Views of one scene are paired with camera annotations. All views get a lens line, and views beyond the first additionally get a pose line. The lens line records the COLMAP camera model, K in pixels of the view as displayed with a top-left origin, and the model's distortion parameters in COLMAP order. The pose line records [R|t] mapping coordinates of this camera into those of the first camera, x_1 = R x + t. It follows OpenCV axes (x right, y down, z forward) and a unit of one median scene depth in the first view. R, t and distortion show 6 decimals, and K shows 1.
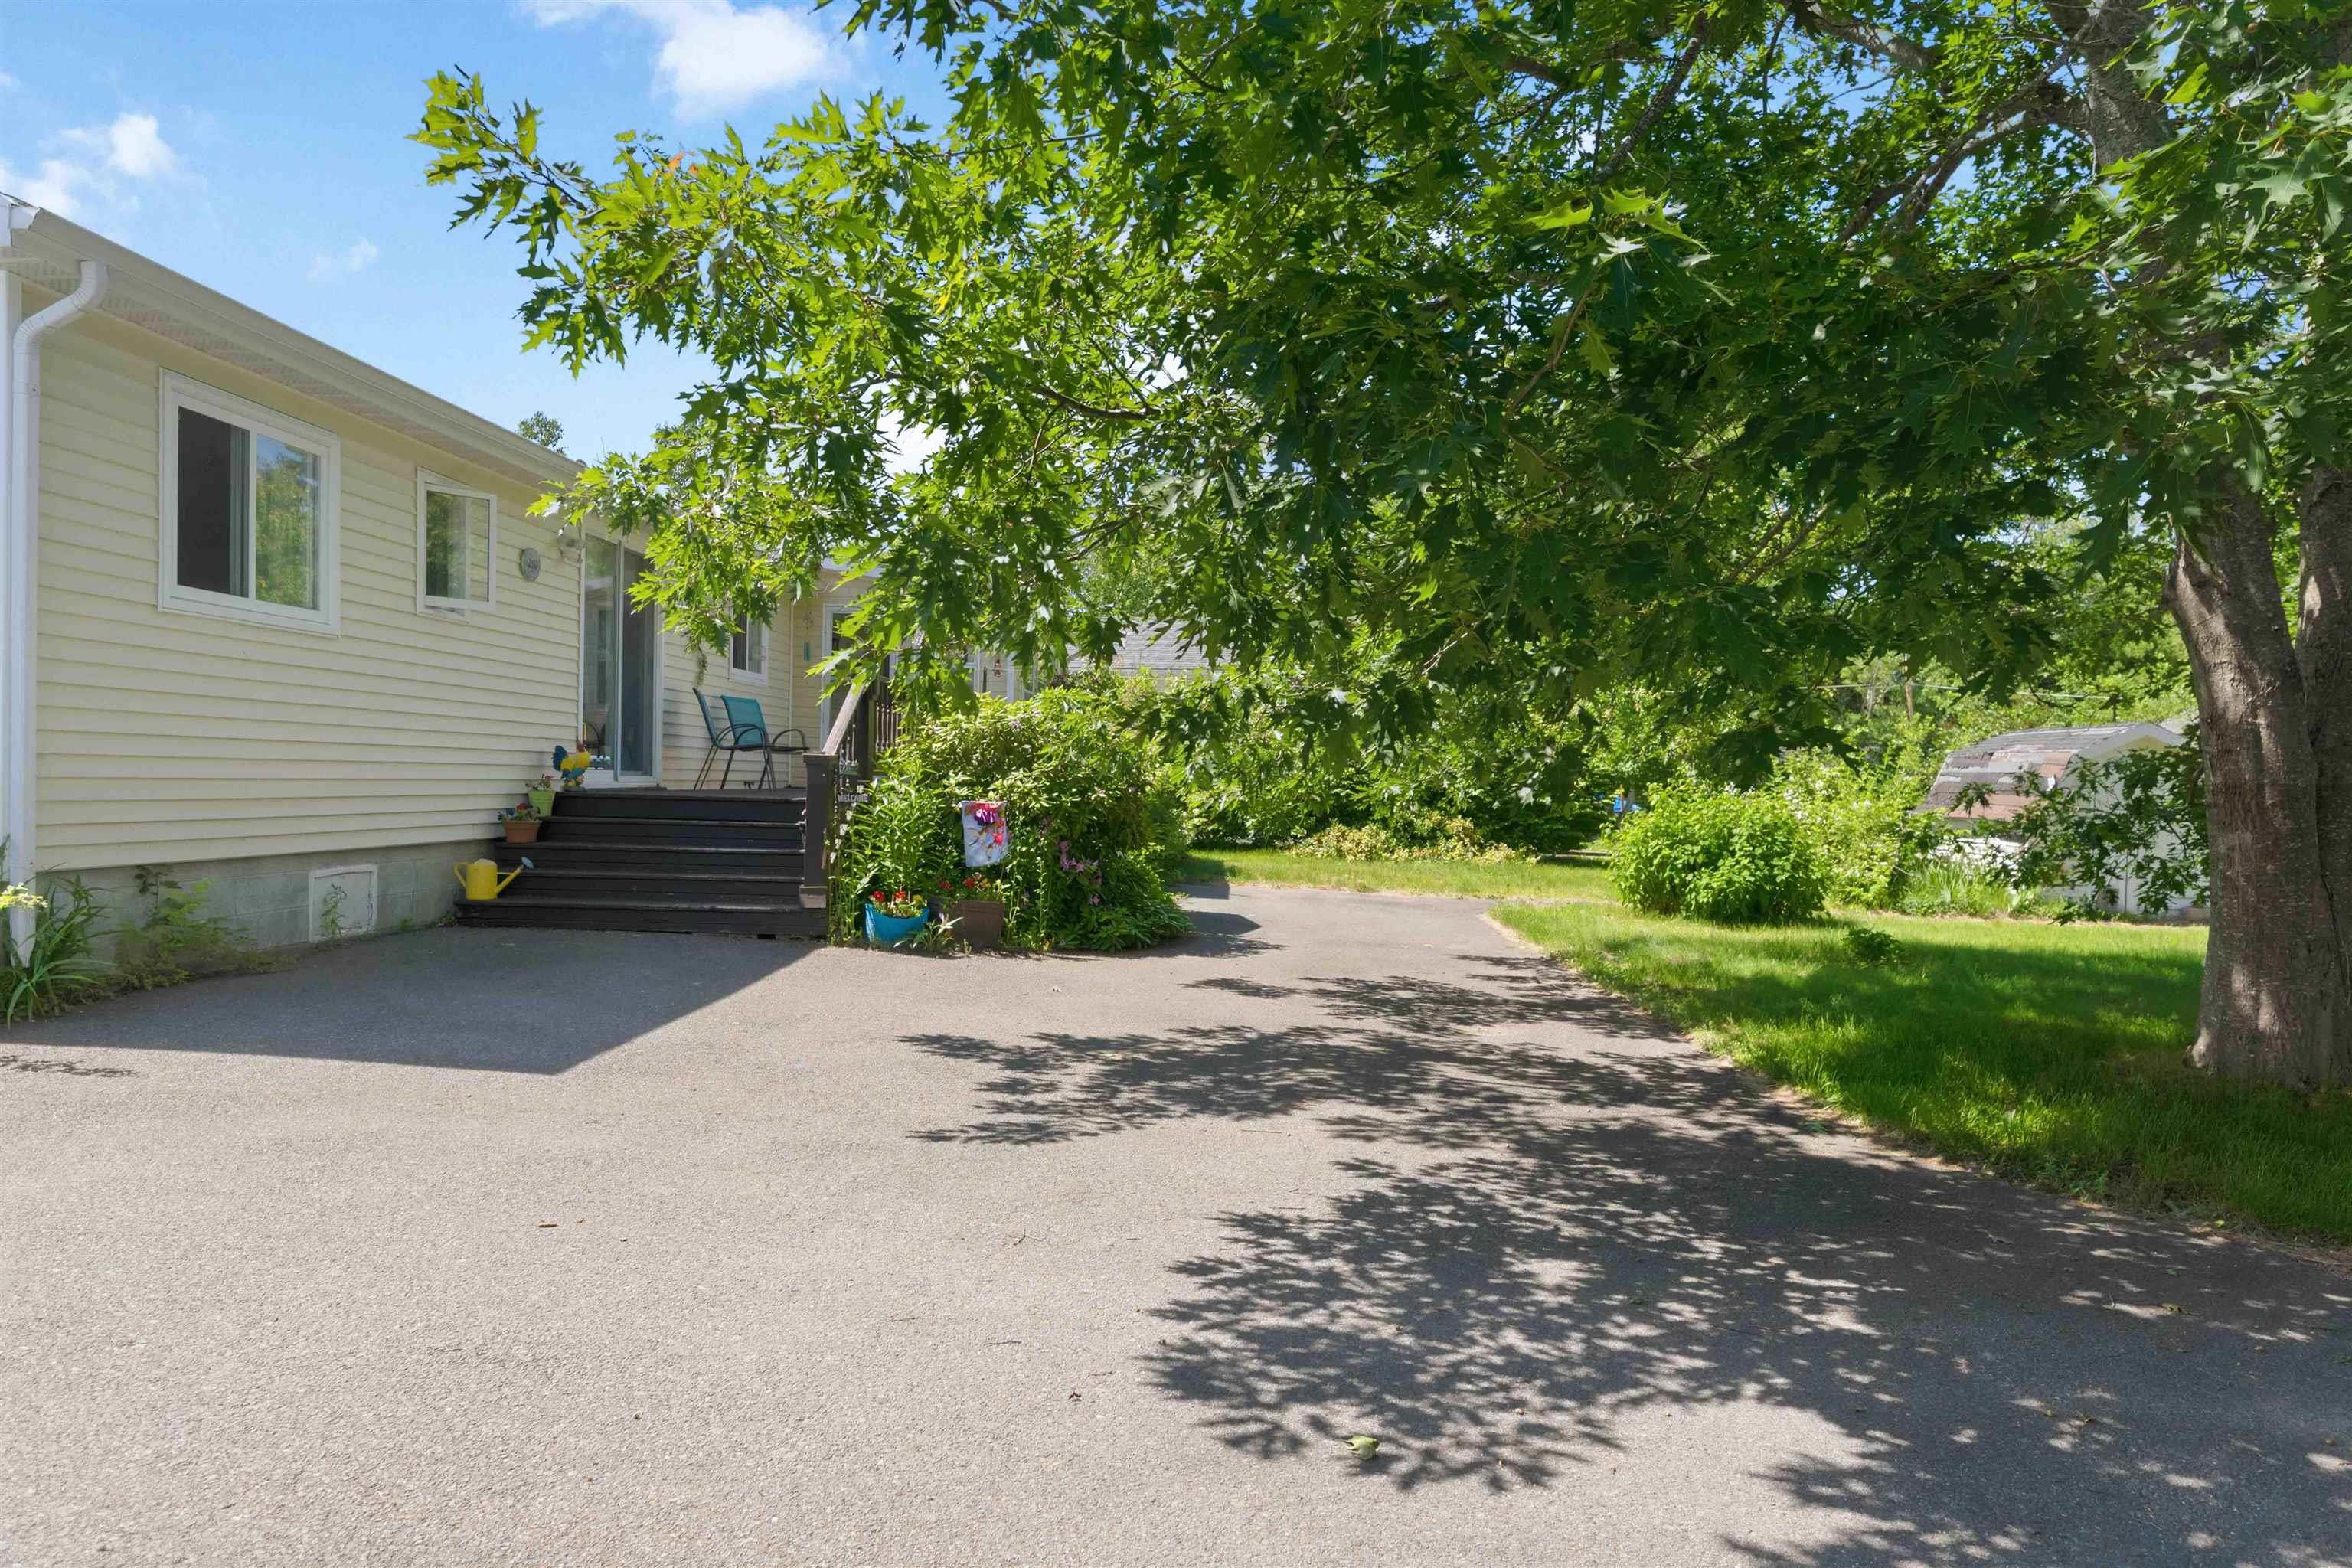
lens RADIAL K [[1404.7, 0, 1176.0], [0, 1404.7, 784.0], [0, 0, 1]] dist [0.001803, -0.000387]
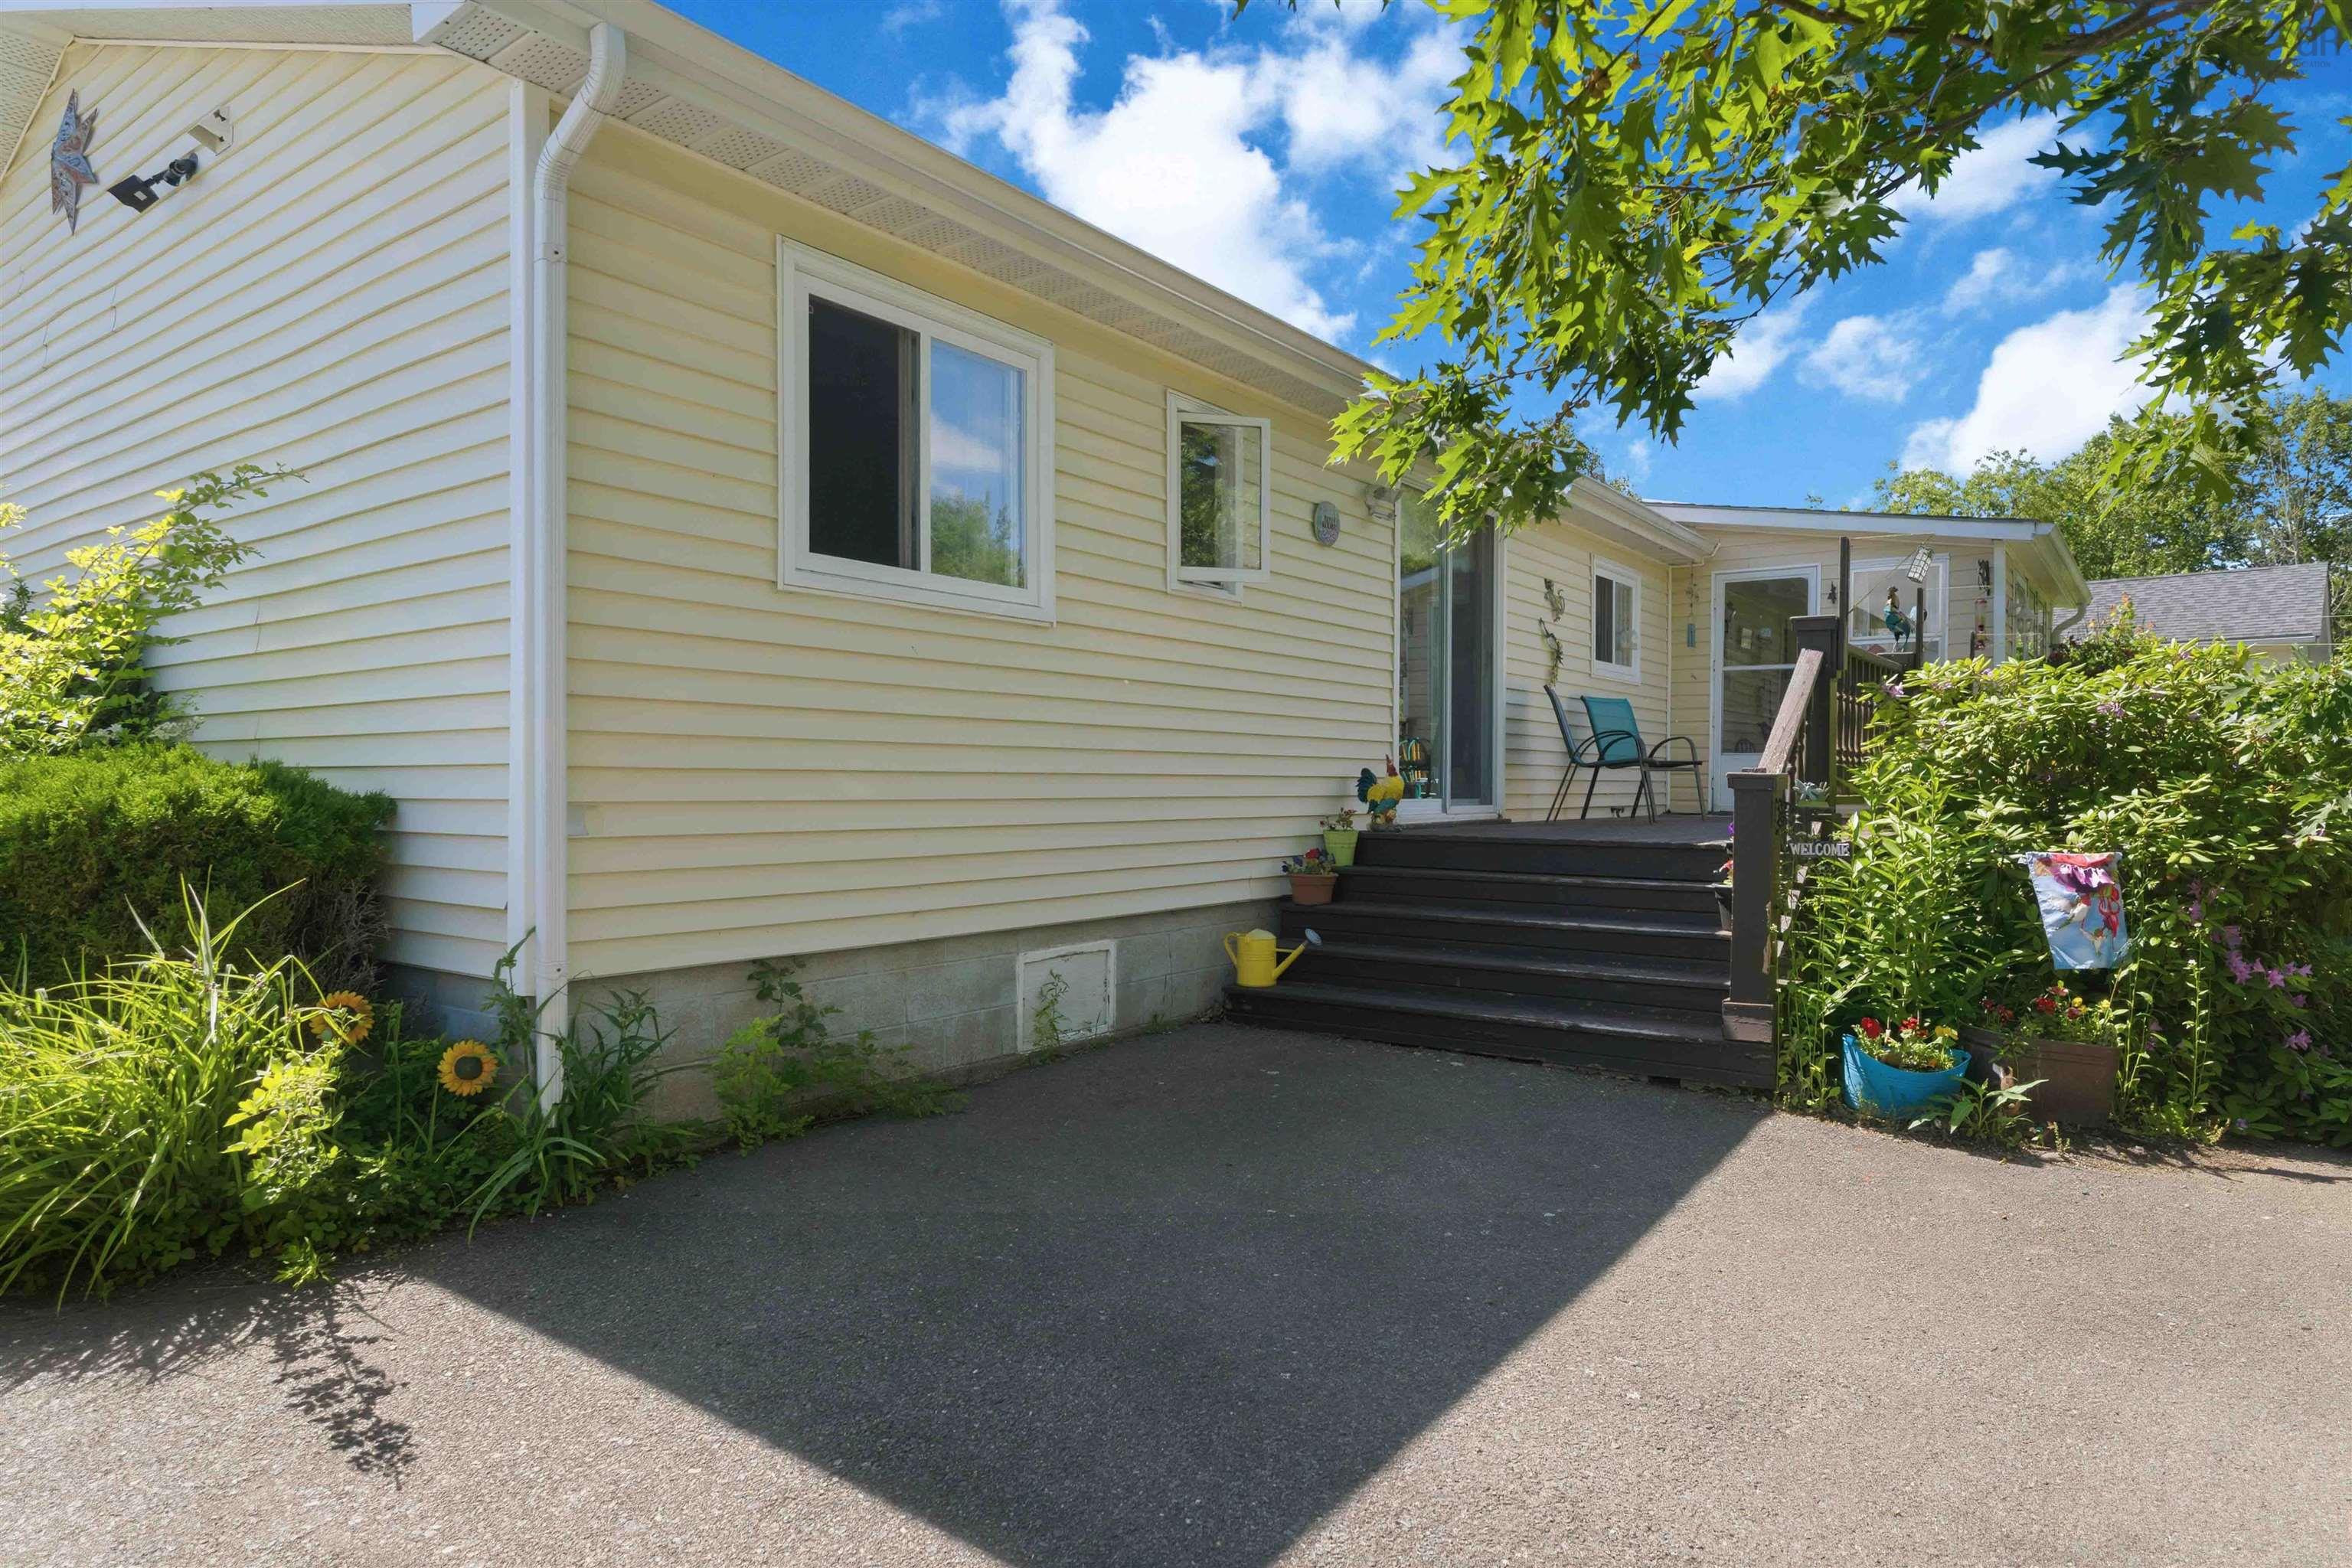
lens RADIAL K [[1382.6, 0, 1176.4], [0, 1382.6, 823.1], [0, 0, 1]] dist [-0.001337, 0.000321]
pose [[0.828045, -0.001967, -0.560658, -0.133618], [0.012128, 0.999823, 0.014404, -0.011804], [0.560530, -0.018727, 0.827922, 0.399159]]
